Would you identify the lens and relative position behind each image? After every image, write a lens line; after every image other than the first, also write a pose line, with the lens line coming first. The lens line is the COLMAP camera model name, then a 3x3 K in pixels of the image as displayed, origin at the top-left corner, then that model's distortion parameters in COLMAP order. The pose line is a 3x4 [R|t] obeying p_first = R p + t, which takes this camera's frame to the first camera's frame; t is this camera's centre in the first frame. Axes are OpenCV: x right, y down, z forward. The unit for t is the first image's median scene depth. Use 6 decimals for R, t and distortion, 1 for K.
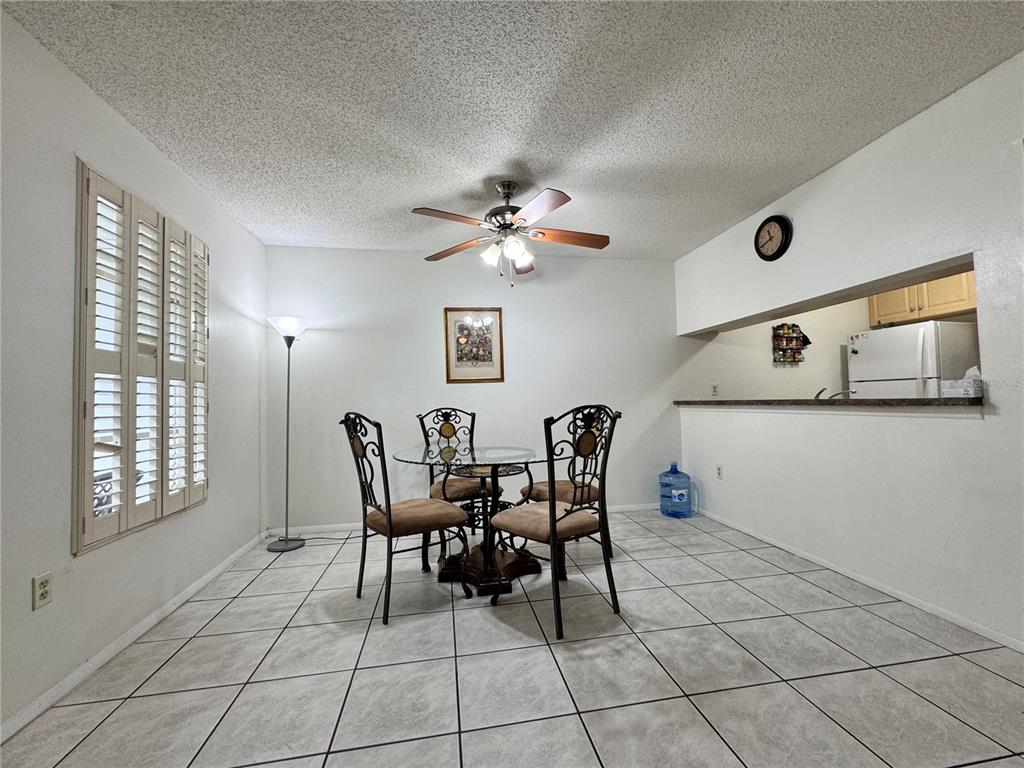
lens RADIAL K [[408.6, 0, 511.5], [0, 408.6, 384.8], [0, 0, 1]] dist [-0.005707, 0.001056]
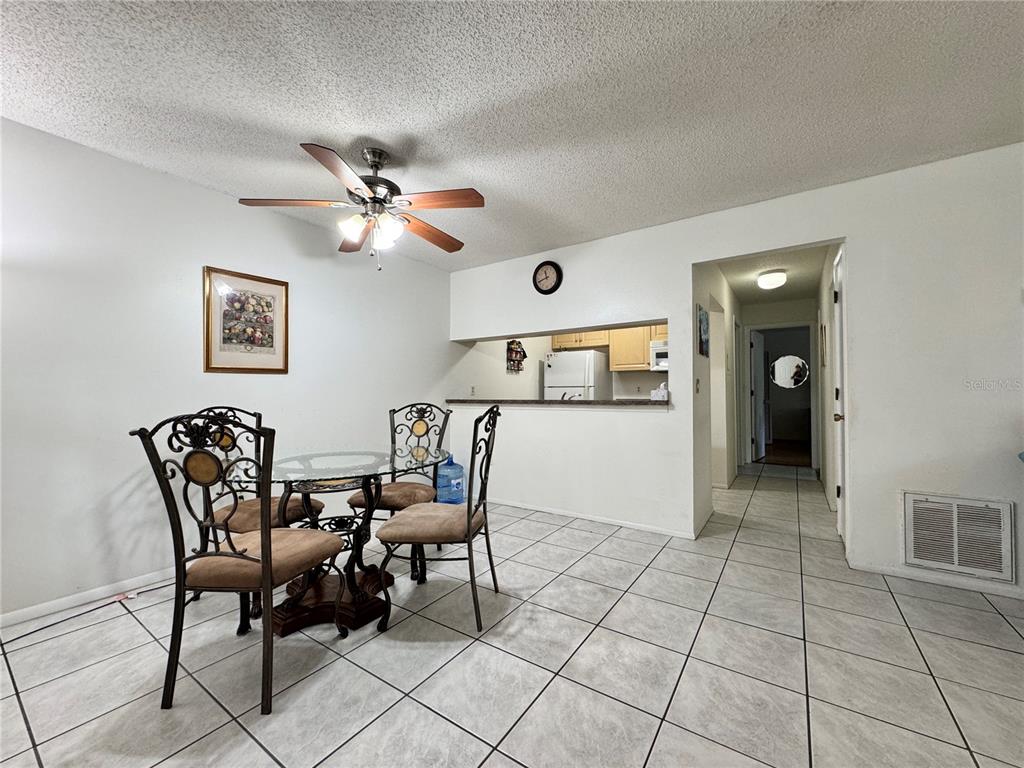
lens RADIAL K [[408.6, 0, 513.6], [0, 408.6, 384.3], [0, 0, 1]] dist [-0.005707, 0.001056]
pose [[0.694413, 0.035925, 0.718680, -0.409818], [-0.040425, 0.999123, -0.010884, 0.005148], [-0.718441, -0.021495, 0.695256, 0.163464]]
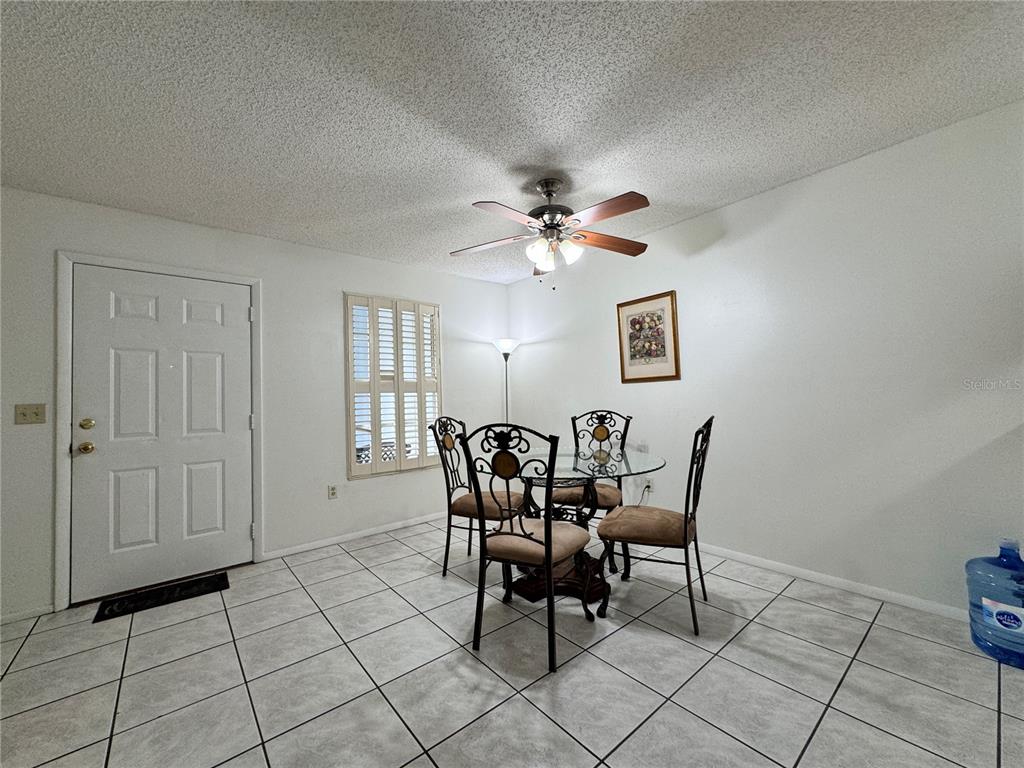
lens RADIAL K [[408.6, 0, 511.3], [0, 408.6, 383.8], [0, 0, 1]] dist [-0.005707, 0.001056]
pose [[0.502098, -0.019720, -0.864586, 0.742225], [0.053151, 0.998554, 0.008092, -0.033479], [0.863176, -0.050017, 0.502420, 0.415894]]
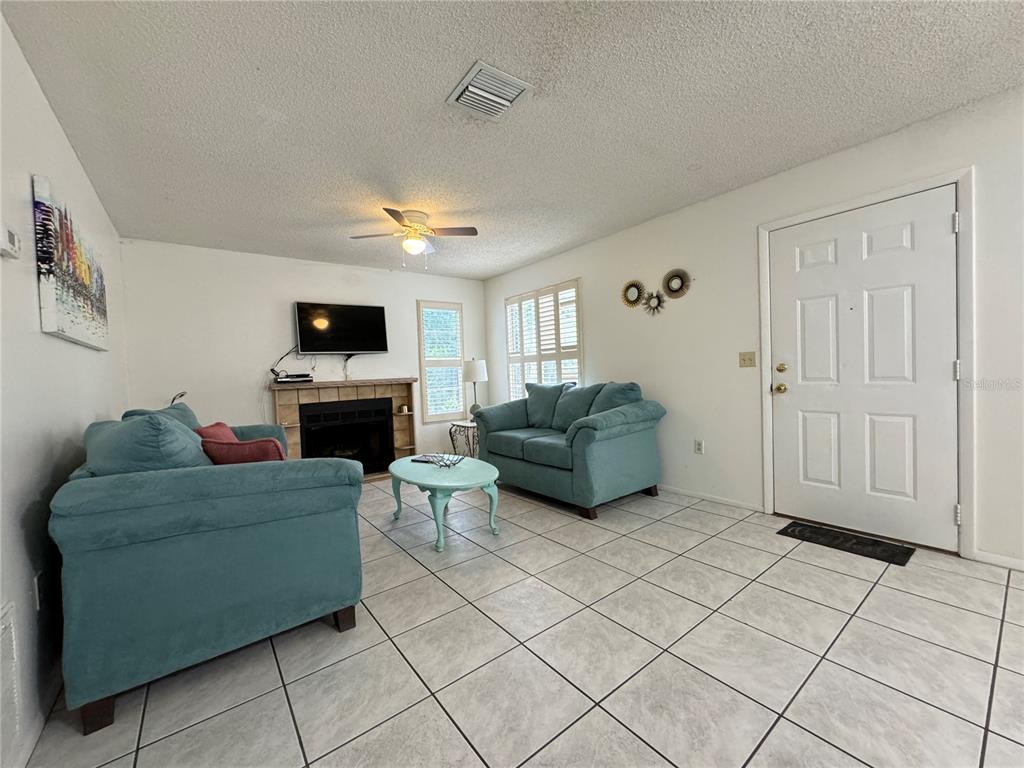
lens RADIAL K [[408.6, 0, 509.6], [0, 408.6, 383.4], [0, 0, 1]] dist [-0.005707, 0.001056]
pose [[-0.883525, 0.073655, -0.462556, 0.600592], [0.080887, 0.996714, 0.004211, -0.007843], [0.461346, -0.033694, -0.886580, 0.676534]]
